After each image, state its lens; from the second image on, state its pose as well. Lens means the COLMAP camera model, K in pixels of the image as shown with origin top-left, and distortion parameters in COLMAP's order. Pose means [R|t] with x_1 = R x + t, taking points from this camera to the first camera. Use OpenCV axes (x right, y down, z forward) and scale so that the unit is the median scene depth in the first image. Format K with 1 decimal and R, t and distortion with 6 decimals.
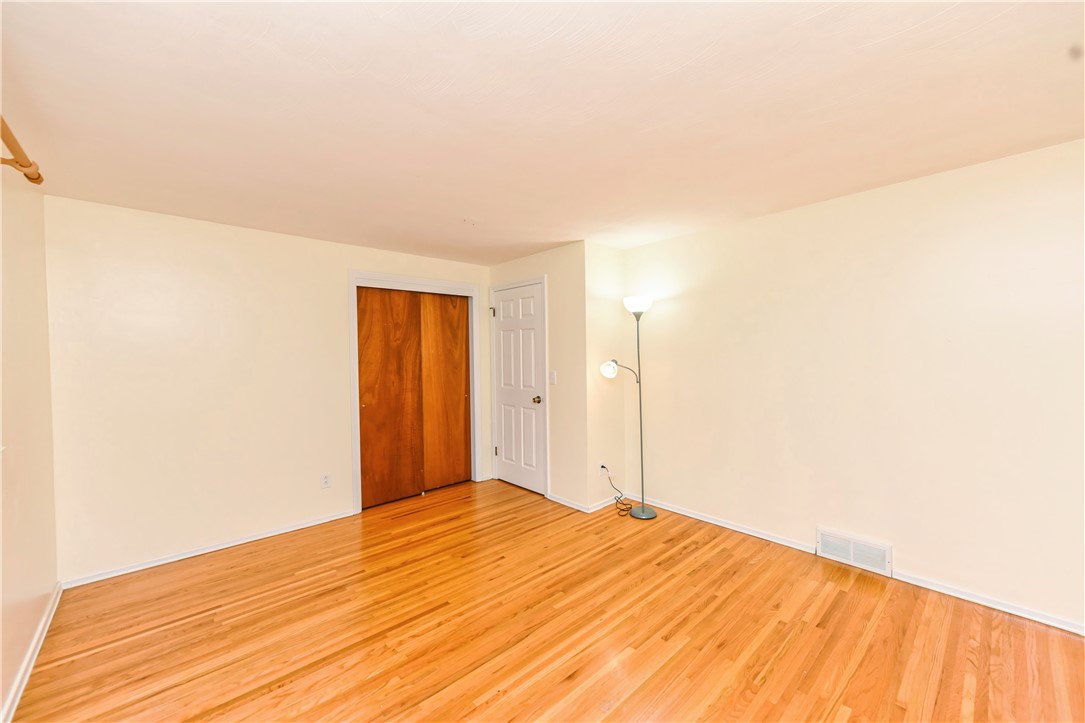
lens RADIAL K [[422.2, 0, 550.4], [0, 422.2, 360.7], [0, 0, 1]] dist [0.012728, -0.000126]
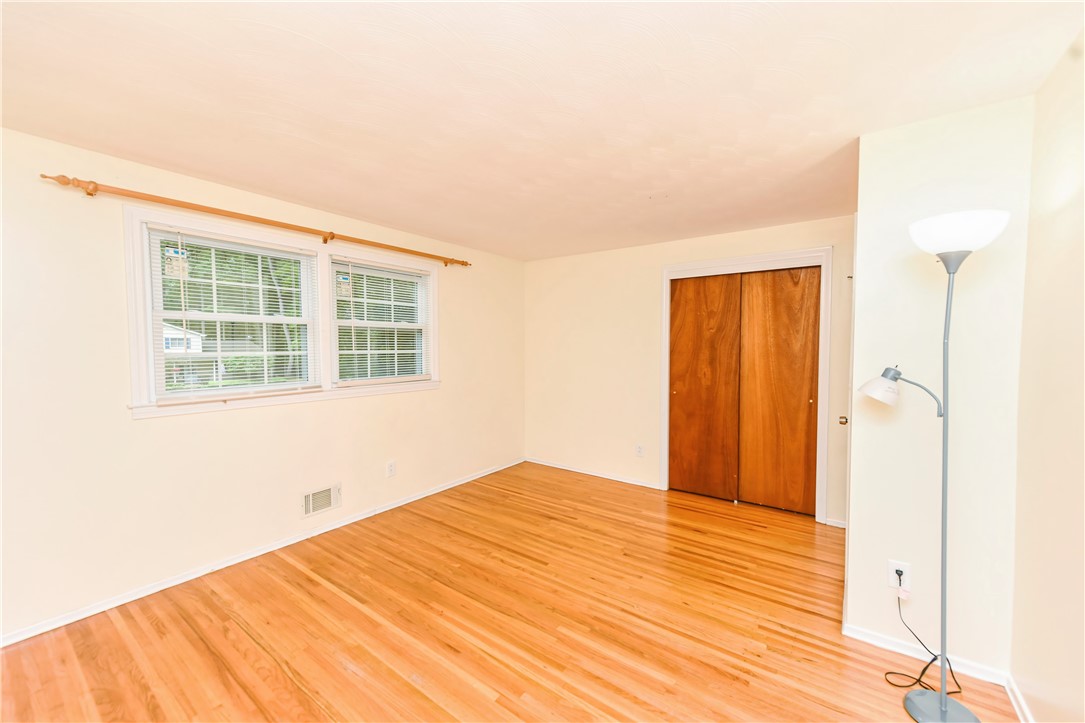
lens RADIAL K [[422.2, 0, 550.4], [0, 422.2, 360.7], [0, 0, 1]] dist [0.012728, -0.000126]
pose [[0.197040, 0.050114, -0.979114, 0.535725], [-0.021904, 0.998668, 0.046707, -0.015504], [0.980151, 0.012243, 0.197875, 0.497299]]
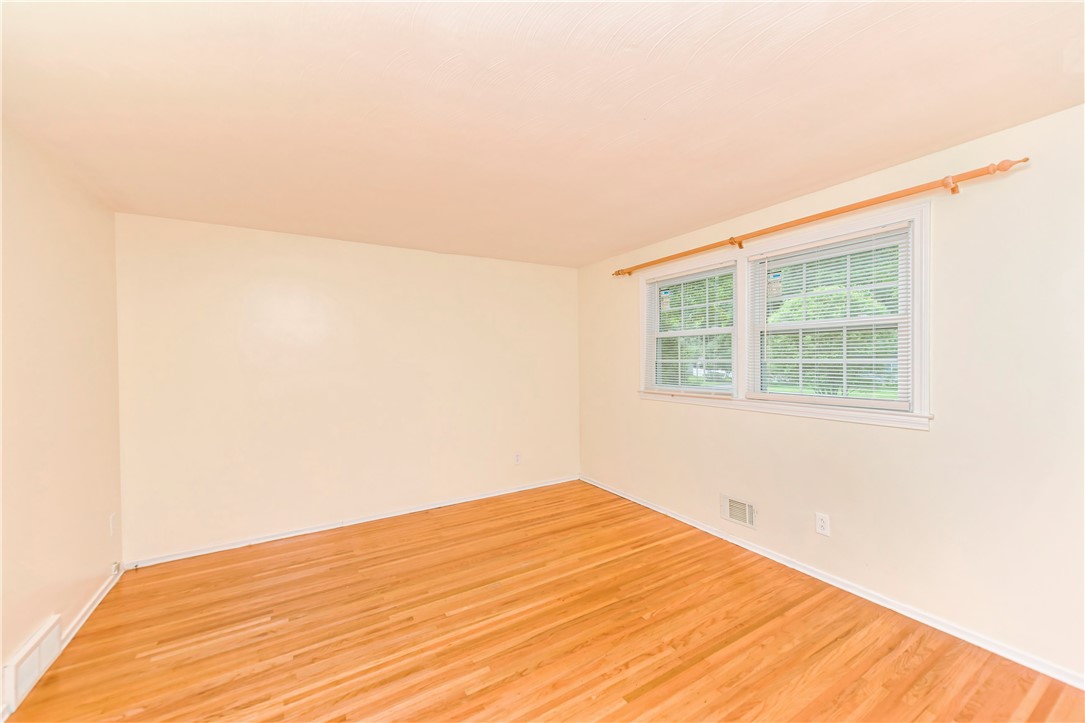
lens RADIAL K [[422.2, 0, 550.4], [0, 422.2, 360.7], [0, 0, 1]] dist [0.012728, -0.000126]
pose [[-0.979211, 0.025418, 0.201245, -0.175790], [0.030481, 0.999291, 0.022098, -0.011970], [-0.200541, 0.027773, -0.979292, 1.092833]]
